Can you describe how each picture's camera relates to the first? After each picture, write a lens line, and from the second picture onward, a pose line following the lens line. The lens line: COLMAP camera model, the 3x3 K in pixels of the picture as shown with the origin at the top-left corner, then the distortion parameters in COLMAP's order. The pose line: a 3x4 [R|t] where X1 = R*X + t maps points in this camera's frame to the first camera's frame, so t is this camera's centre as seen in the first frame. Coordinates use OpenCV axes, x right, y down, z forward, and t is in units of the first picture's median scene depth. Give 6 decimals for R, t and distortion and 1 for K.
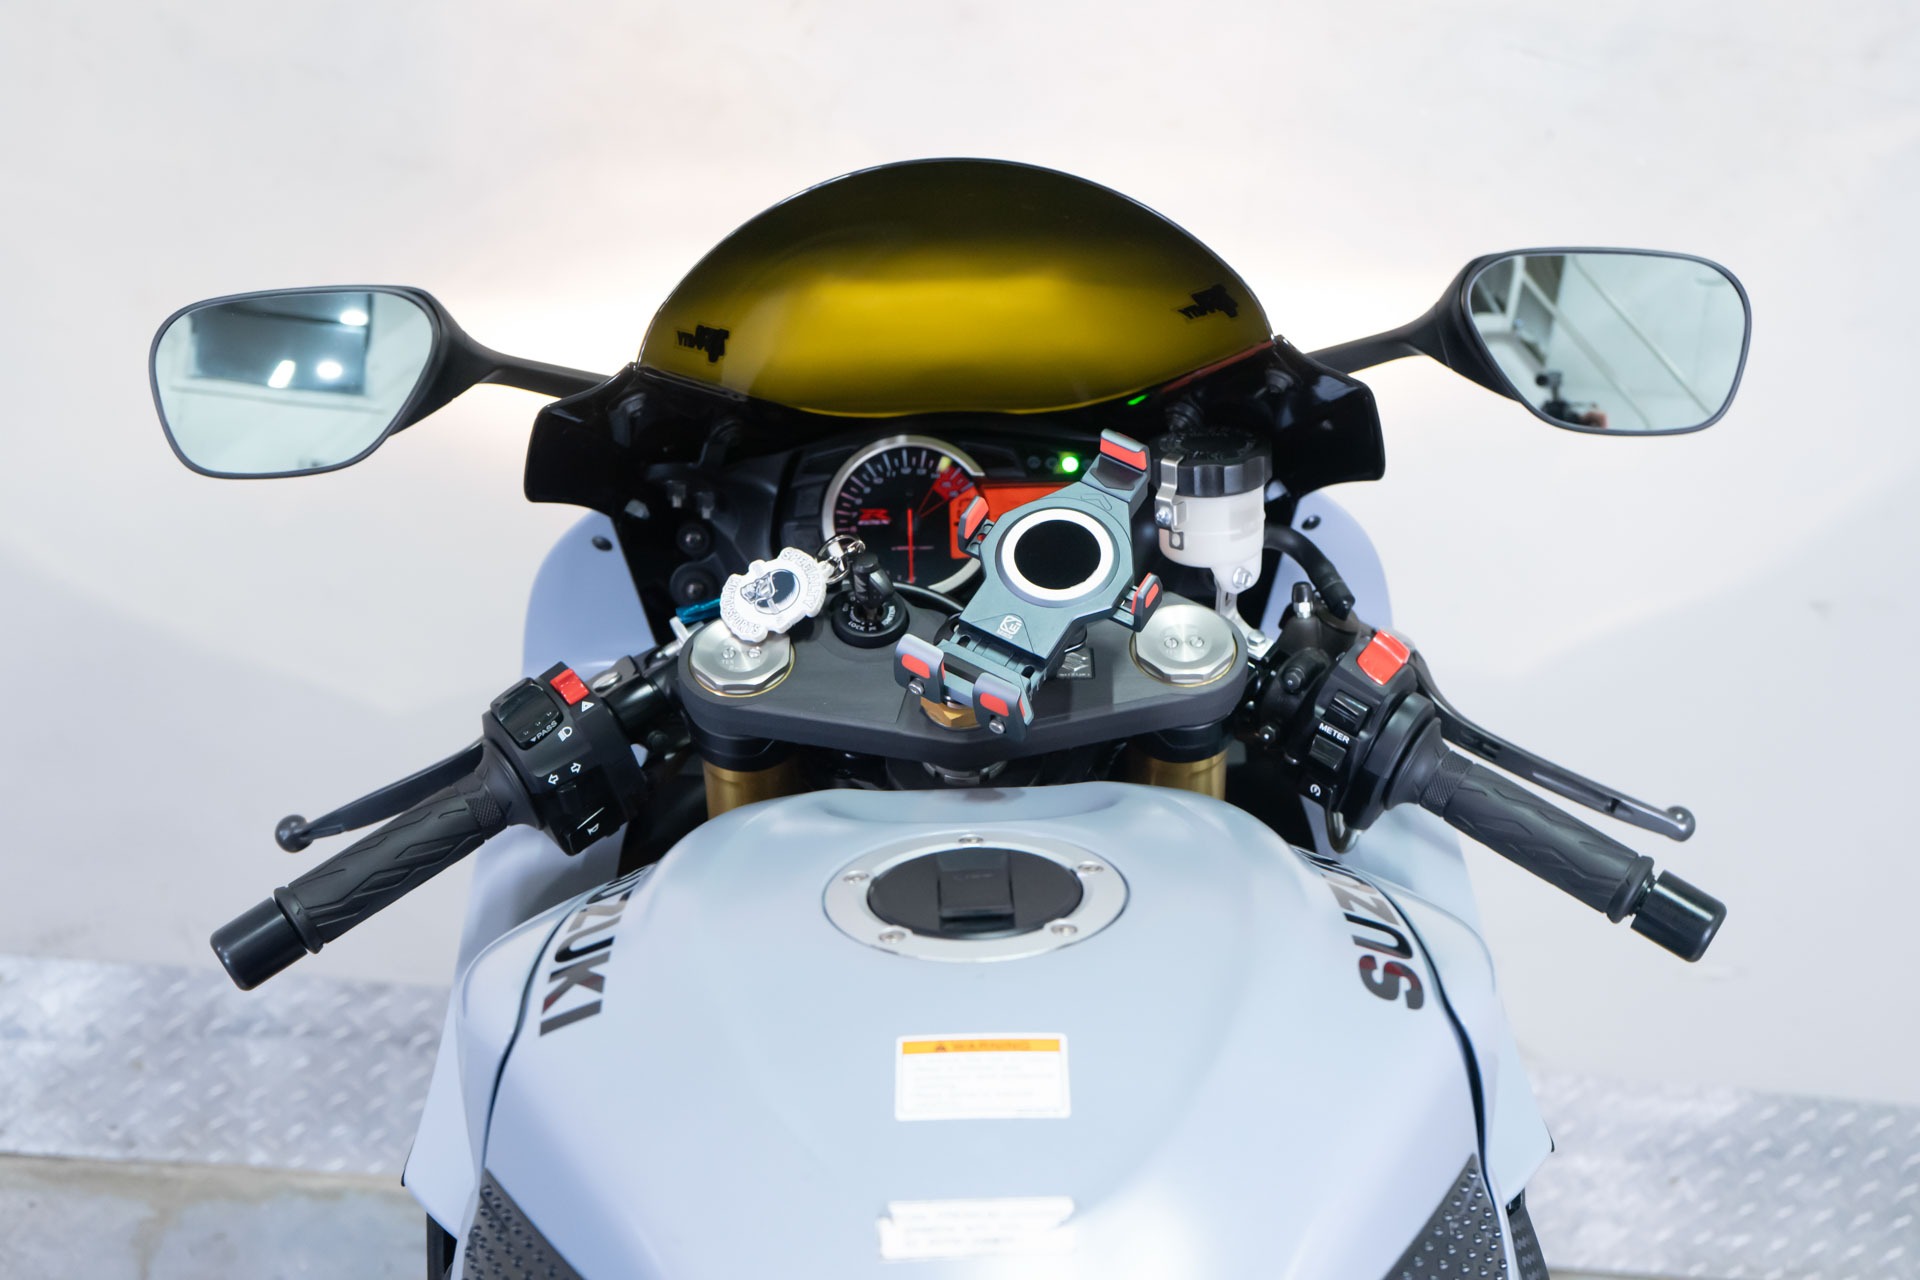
lens RADIAL K [[2960.6, 0, 960.6], [0, 2960.6, 640.3], [0, 0, 1]] dist [0.057209, 0.000000]
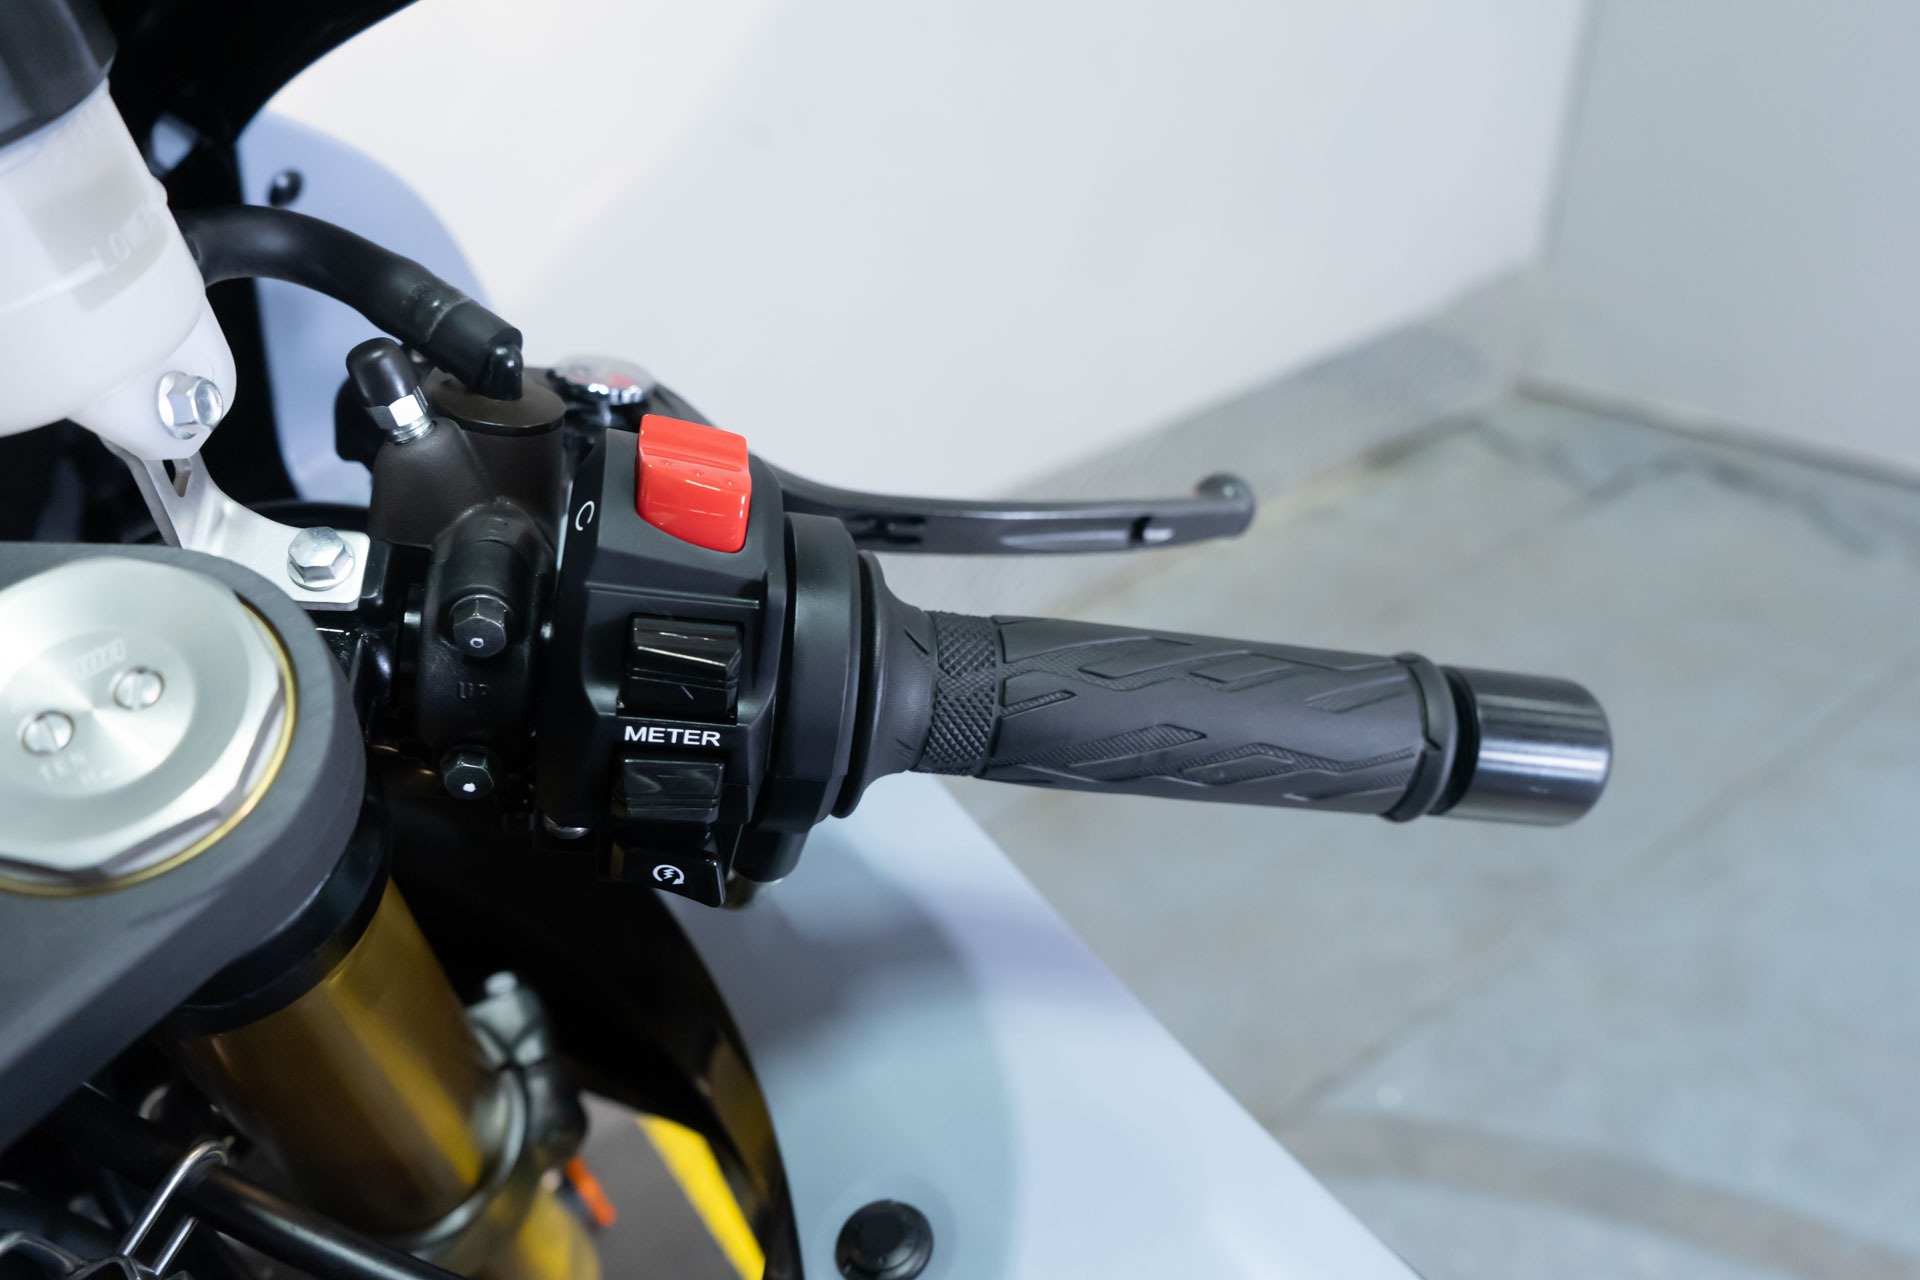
lens RADIAL K [[1578.2, 0, 958.1], [0, 1578.2, 640.2], [0, 0, 1]] dist [0.007985, 0.028565]
pose [[0.806004, -0.444163, 0.391251, 0.083671], [0.327074, 0.885123, 0.331030, -0.027761], [-0.493336, -0.138844, 0.858686, 0.805315]]
